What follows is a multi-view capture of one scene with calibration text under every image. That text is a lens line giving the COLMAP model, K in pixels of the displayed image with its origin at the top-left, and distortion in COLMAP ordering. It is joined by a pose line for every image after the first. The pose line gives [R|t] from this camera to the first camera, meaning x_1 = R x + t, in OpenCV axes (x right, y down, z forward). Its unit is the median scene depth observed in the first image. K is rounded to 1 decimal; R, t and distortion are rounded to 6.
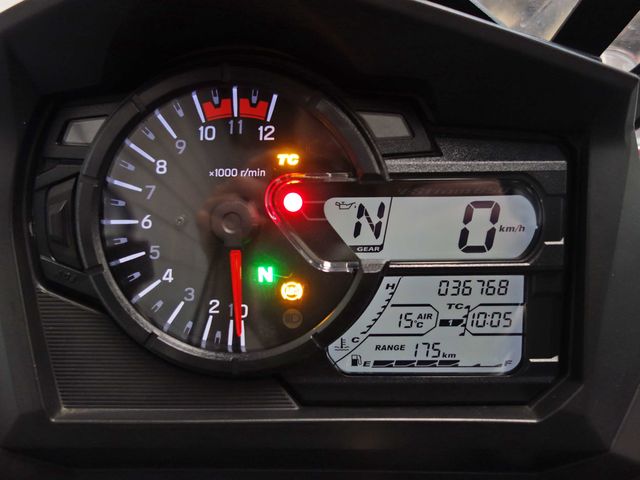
lens RADIAL K [[564.5, 0, 320.0], [0, 564.5, 240.0], [0, 0, 1]] dist [0.002873, -0.005567]
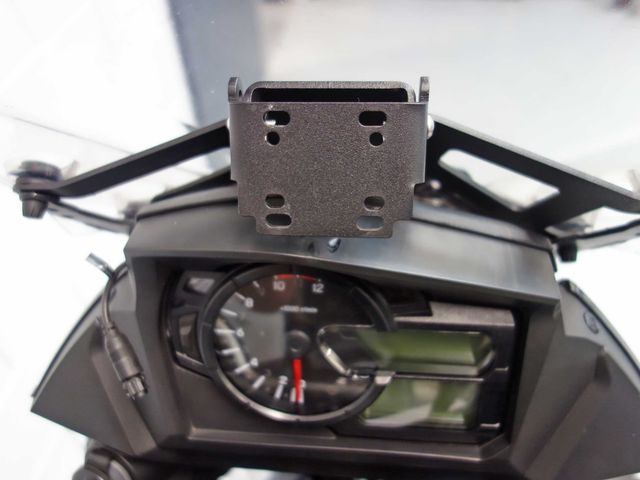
lens RADIAL K [[564.5, 0, 320.0], [0, 564.5, 240.0], [0, 0, 1]] dist [0.002873, -0.005567]
pose [[0.997227, 0.038205, -0.063870, 0.001066], [-0.015866, 0.947591, 0.319093, -0.787203], [0.072714, -0.317195, 0.945569, -0.378330]]
